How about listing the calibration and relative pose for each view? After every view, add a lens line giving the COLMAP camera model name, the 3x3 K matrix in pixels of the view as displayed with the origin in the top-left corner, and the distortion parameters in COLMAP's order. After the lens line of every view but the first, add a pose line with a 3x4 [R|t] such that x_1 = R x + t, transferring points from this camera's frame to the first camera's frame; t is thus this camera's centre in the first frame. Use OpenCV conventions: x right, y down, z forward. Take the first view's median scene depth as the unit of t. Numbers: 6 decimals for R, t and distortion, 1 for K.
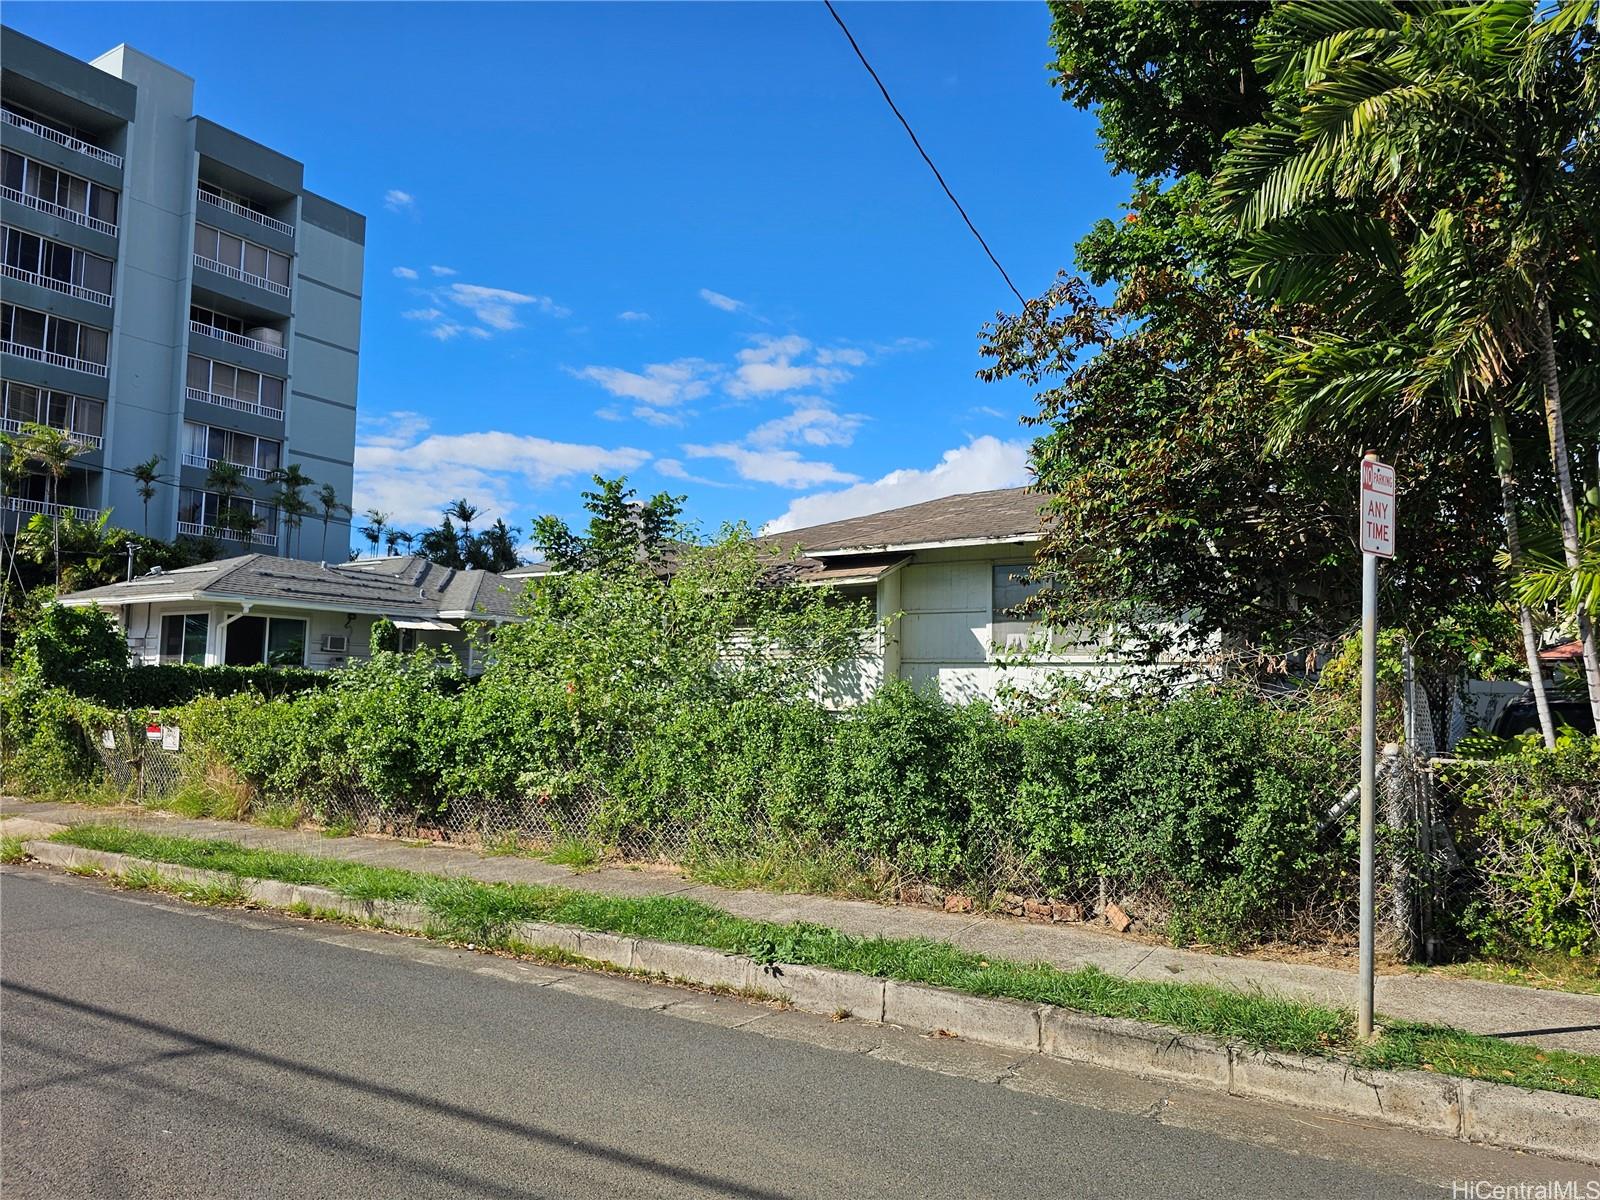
lens RADIAL K [[1077.3, 0, 803.2], [0, 1077.3, 594.1], [0, 0, 1]] dist [0.135597, -0.158060]
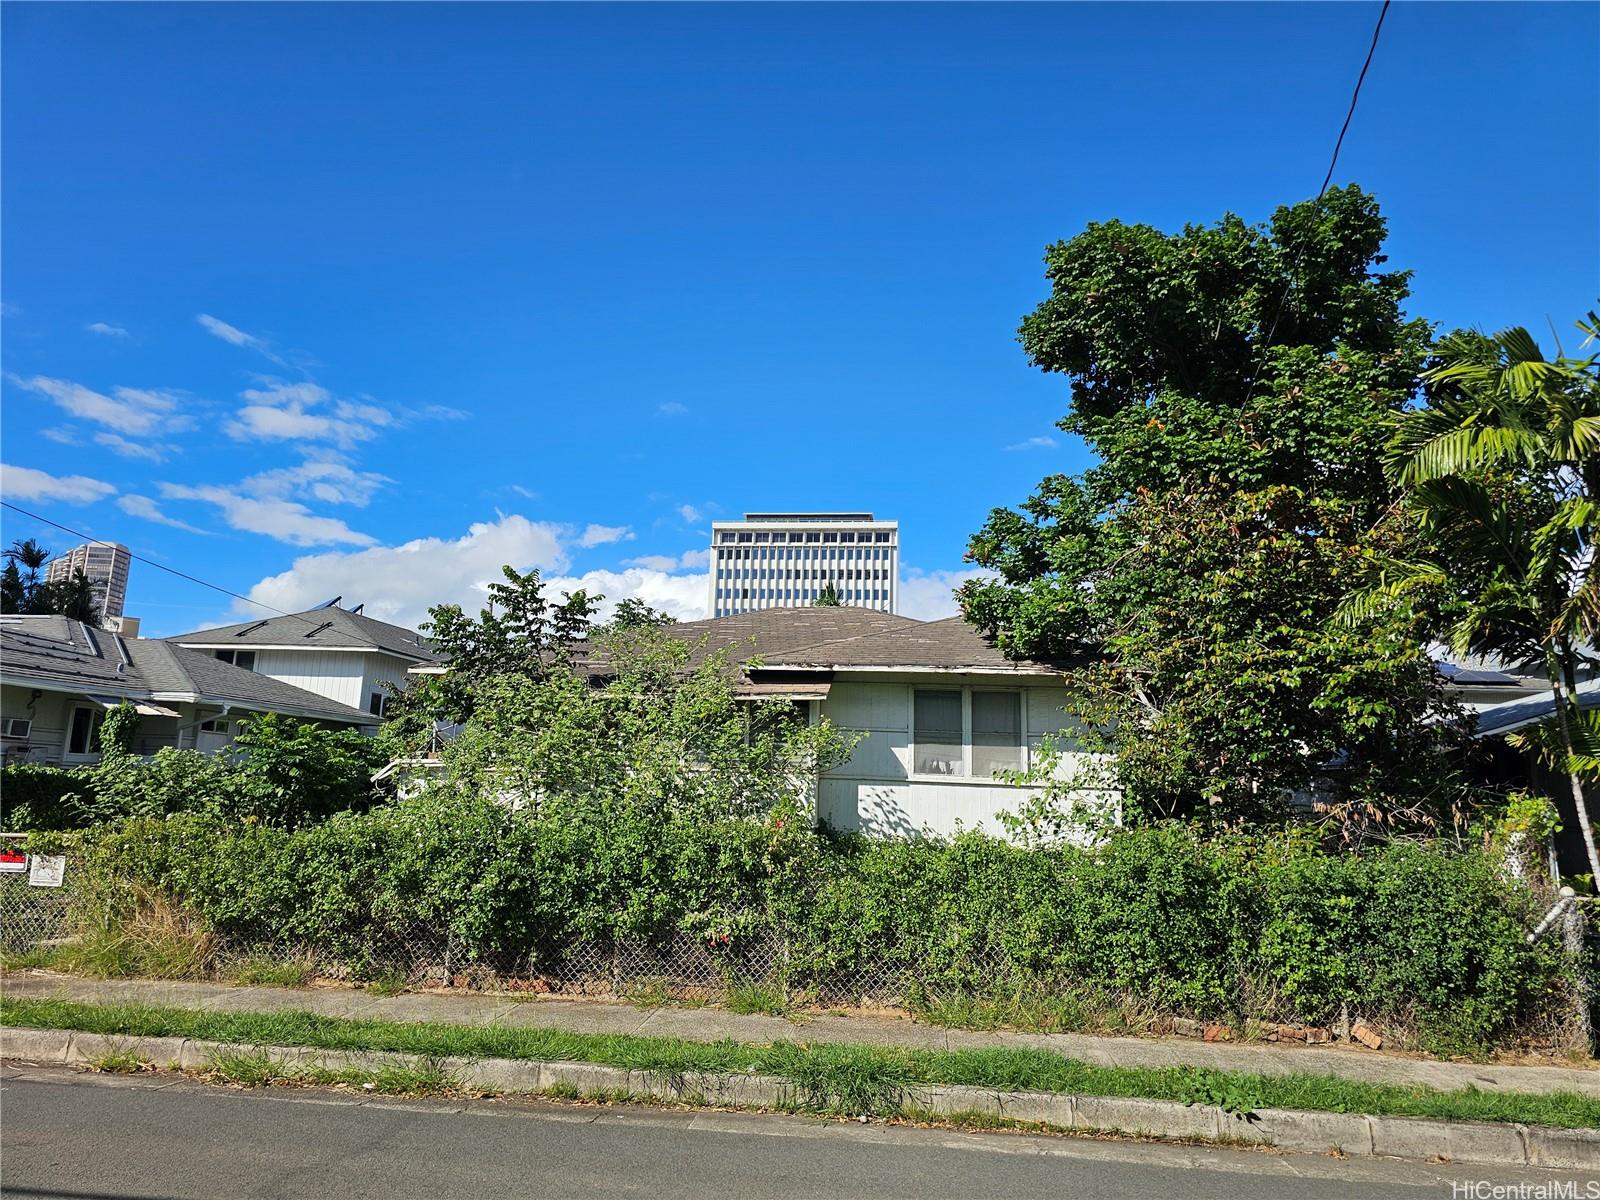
lens RADIAL K [[1068.3, 0, 796.0], [0, 1068.3, 577.3], [0, 0, 1]] dist [0.061457, -0.044604]
pose [[0.905000, 0.095220, 0.414619, -0.390975], [-0.056702, 0.992931, -0.104269, -0.020220], [-0.421616, 0.070853, 0.904002, 0.076234]]
